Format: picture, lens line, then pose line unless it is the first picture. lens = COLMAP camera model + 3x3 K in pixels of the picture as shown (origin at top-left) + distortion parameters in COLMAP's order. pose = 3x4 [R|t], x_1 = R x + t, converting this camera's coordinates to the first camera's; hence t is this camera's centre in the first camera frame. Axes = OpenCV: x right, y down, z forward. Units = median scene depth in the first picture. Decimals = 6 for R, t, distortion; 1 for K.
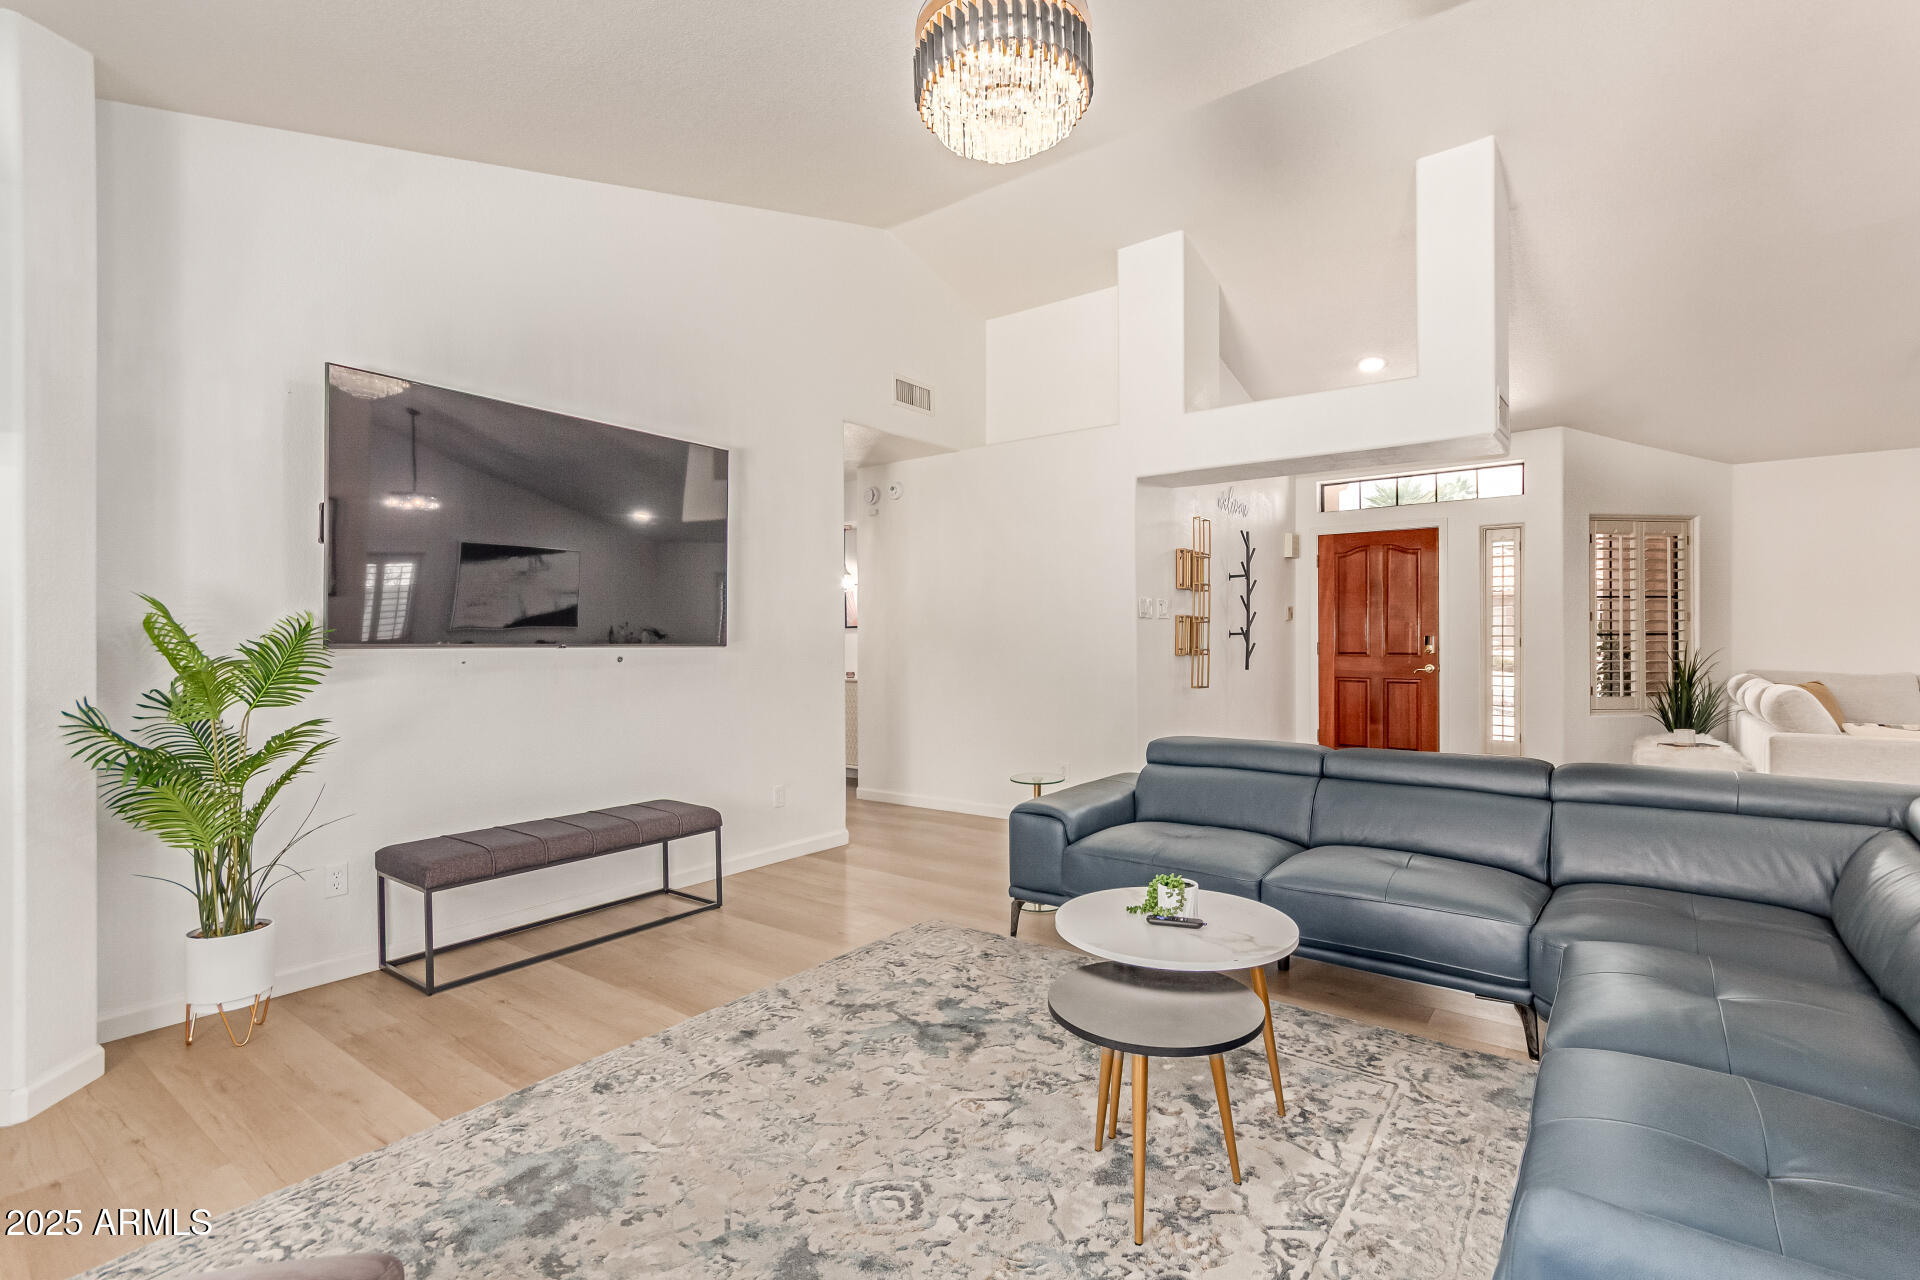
lens RADIAL K [[901.2, 0, 958.0], [0, 901.2, 640.4], [0, 0, 1]] dist [0.001634, 0.001121]
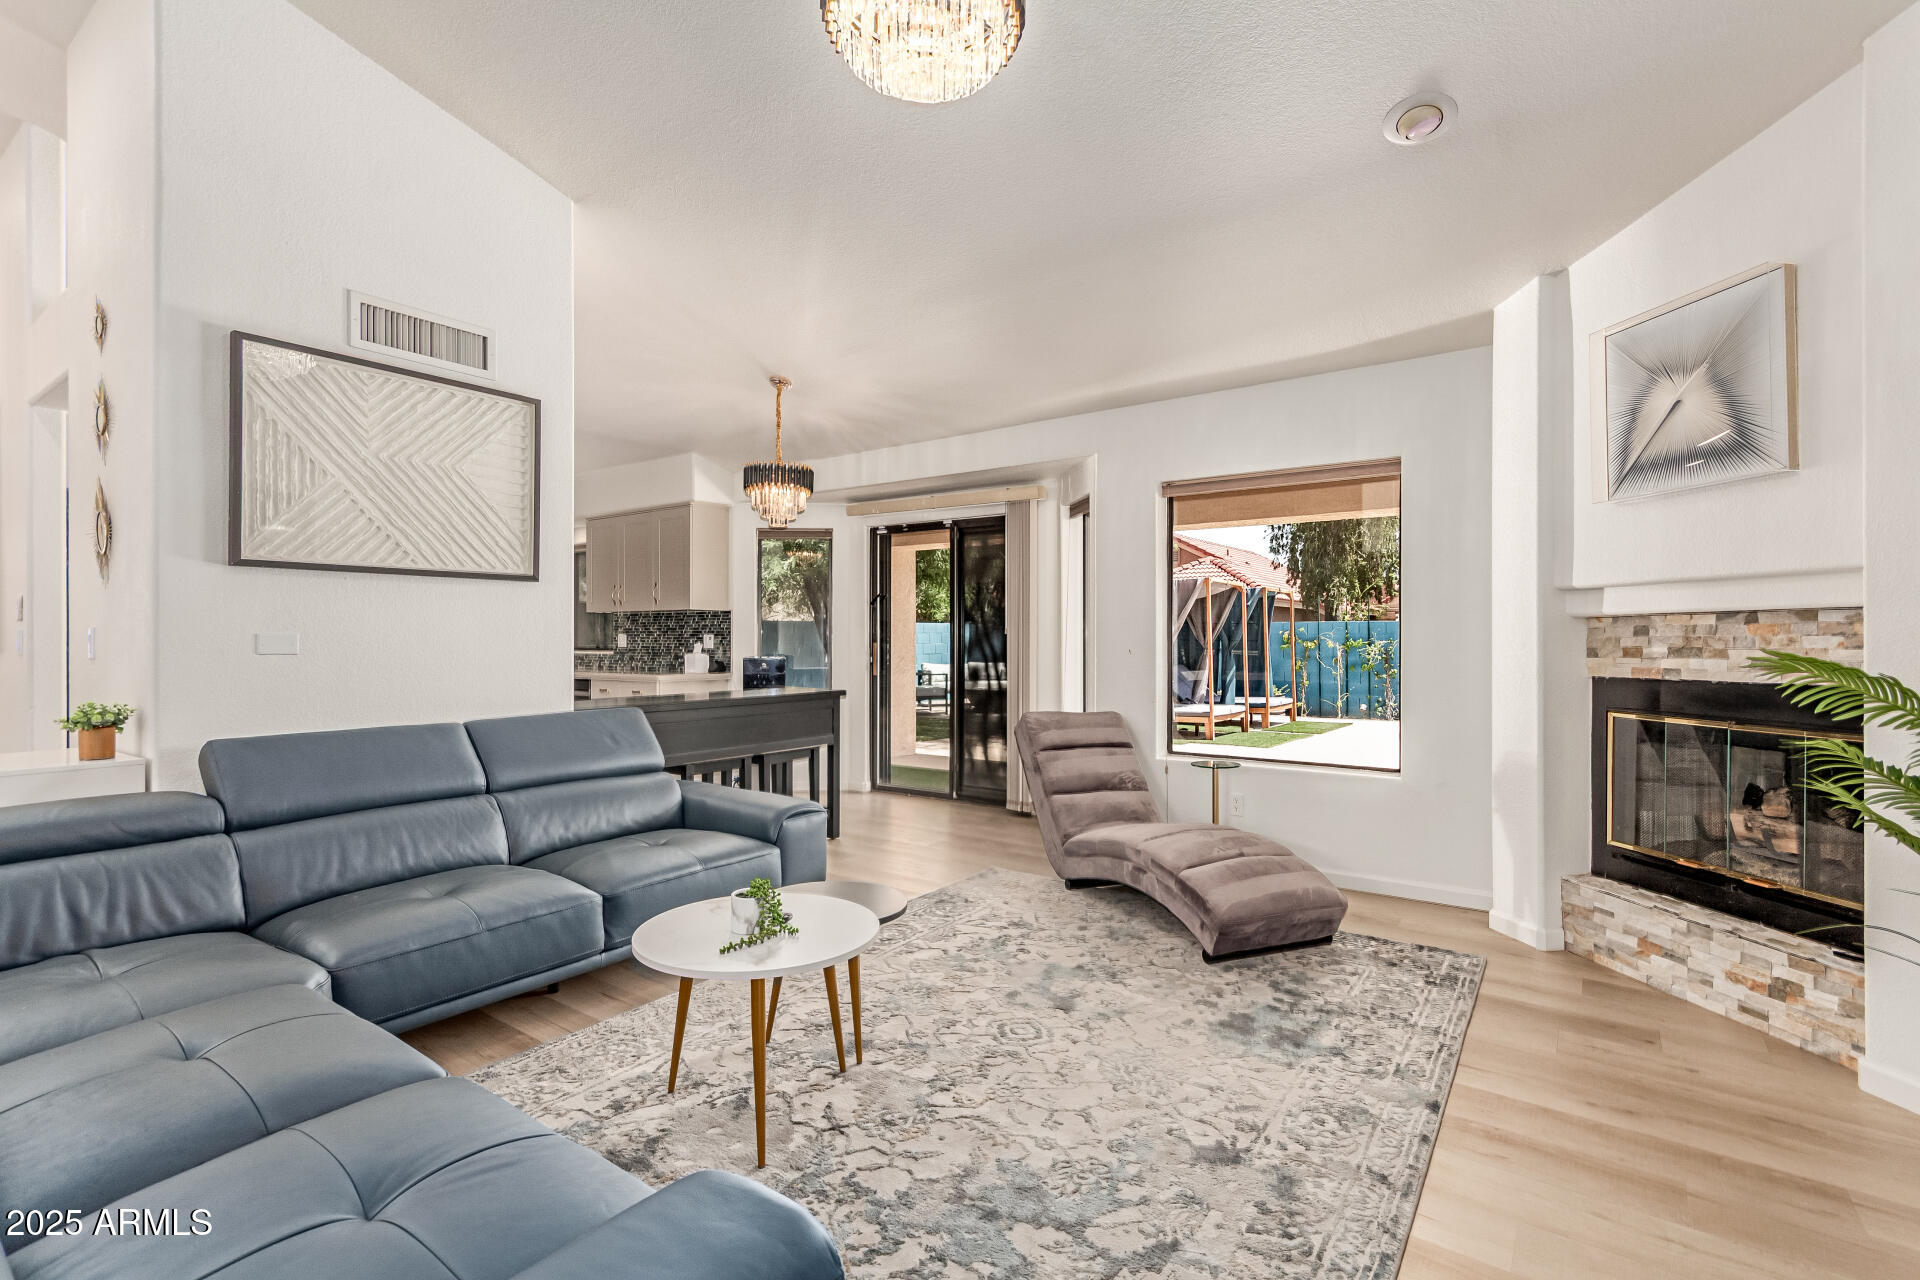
lens RADIAL K [[901.2, 0, 966.9], [0, 901.2, 636.1], [0, 0, 1]] dist [0.001634, 0.001121]
pose [[-0.999381, 0.005861, -0.034674, 0.043925], [0.005711, 0.999974, 0.004425, -0.008023], [0.034699, 0.004224, -0.999389, 1.878518]]
